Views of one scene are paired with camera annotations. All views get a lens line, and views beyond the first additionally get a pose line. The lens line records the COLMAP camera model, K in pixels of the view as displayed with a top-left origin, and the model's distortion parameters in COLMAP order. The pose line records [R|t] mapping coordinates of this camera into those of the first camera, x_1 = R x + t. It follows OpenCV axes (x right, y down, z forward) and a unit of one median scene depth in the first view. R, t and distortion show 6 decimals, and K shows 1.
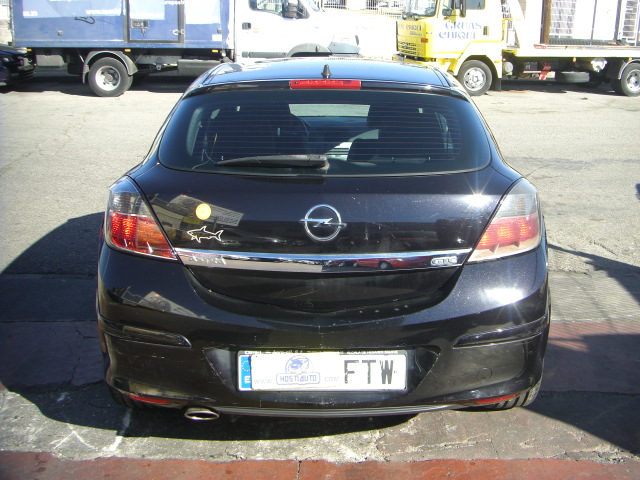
lens RADIAL K [[696.8, 0, 329.4], [0, 696.8, 242.8], [0, 0, 1]] dist [-0.122431, 0.000000]
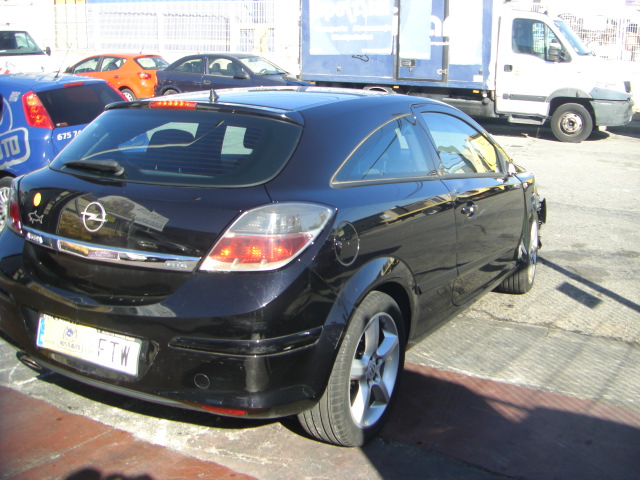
lens RADIAL K [[696.8, 0, 341.5], [0, 696.8, 234.8], [0, 0, 1]] dist [-0.122431, 0.000000]
pose [[0.878304, 0.118455, -0.463196, 0.160836], [-0.151632, 0.987821, -0.034902, -0.003947], [0.453421, 0.100890, 0.885568, 0.028124]]
